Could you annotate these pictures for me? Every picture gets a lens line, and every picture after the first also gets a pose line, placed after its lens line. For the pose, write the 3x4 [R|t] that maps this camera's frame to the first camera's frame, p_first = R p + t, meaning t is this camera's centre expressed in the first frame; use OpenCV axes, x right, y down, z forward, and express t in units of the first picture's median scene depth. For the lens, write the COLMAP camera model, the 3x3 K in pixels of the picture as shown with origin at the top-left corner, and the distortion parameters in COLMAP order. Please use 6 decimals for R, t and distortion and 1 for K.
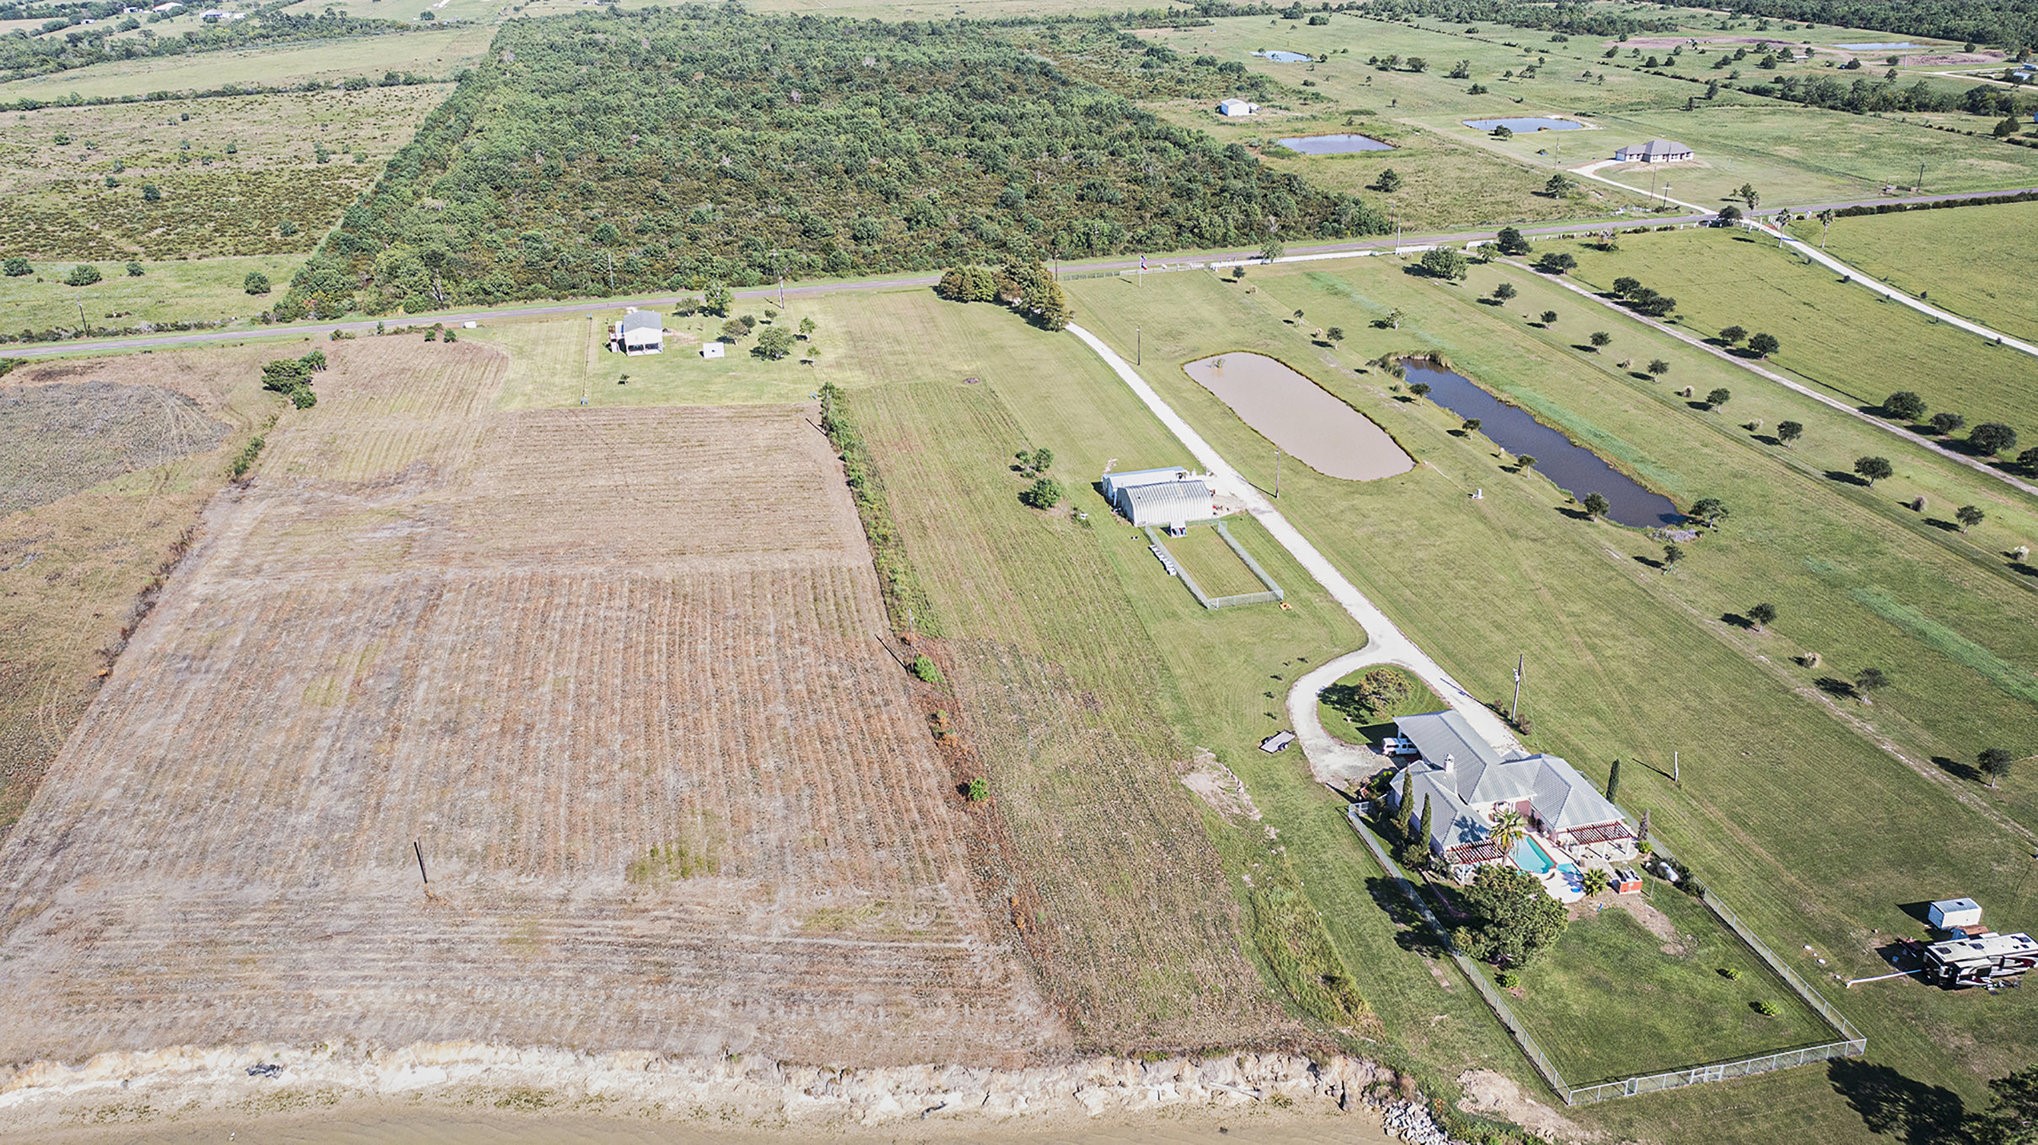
lens RADIAL K [[1610.4, 0, 1019.0], [0, 1610.4, 572.5], [0, 0, 1]] dist [-0.017809, 0.007036]
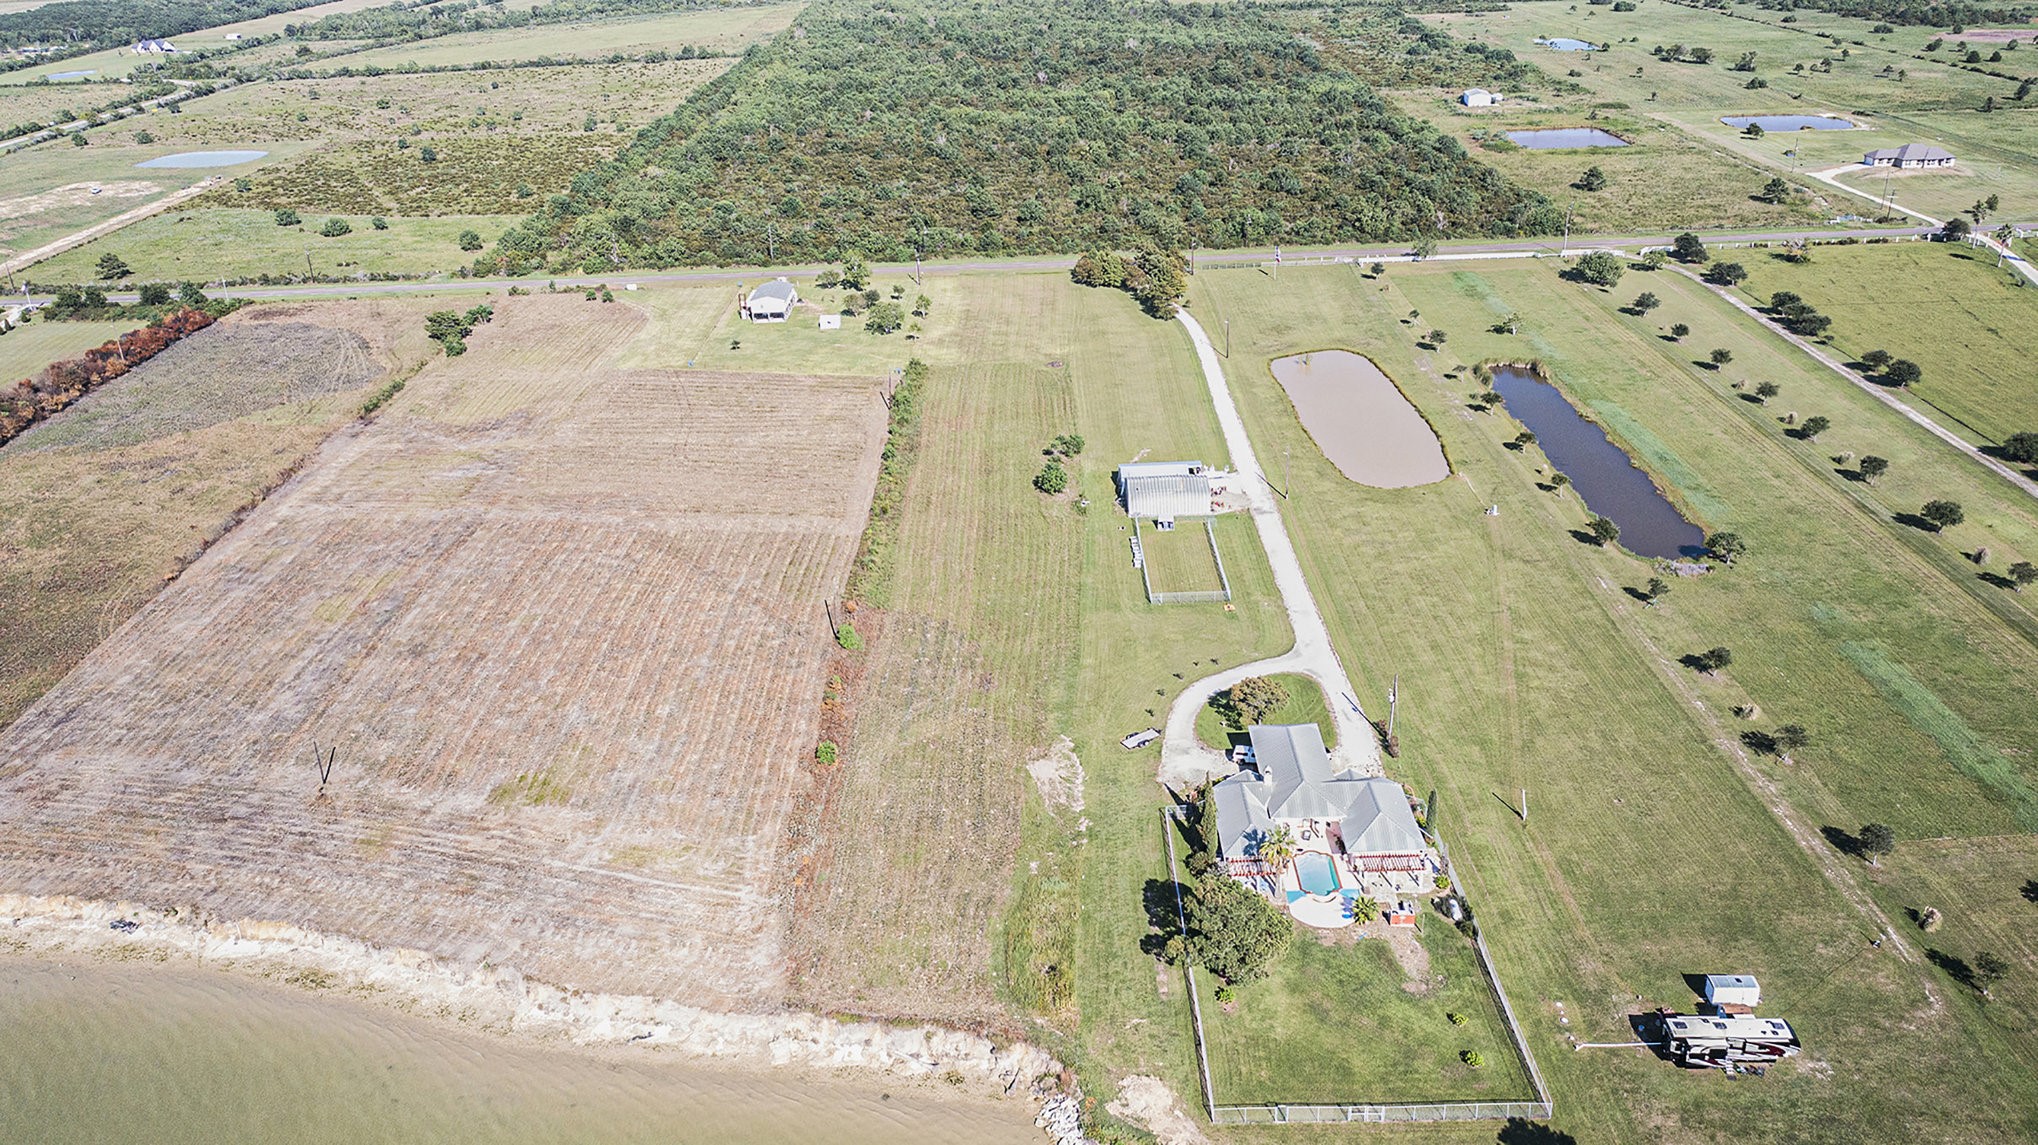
lens RADIAL K [[1610.4, 0, 1019.0], [0, 1610.4, 572.5], [0, 0, 1]] dist [-0.017809, 0.007036]
pose [[0.975694, 0.080565, -0.203790, 0.211556], [-0.078097, 0.996742, 0.020136, -0.008986], [0.204749, -0.003731, 0.978807, 0.003129]]
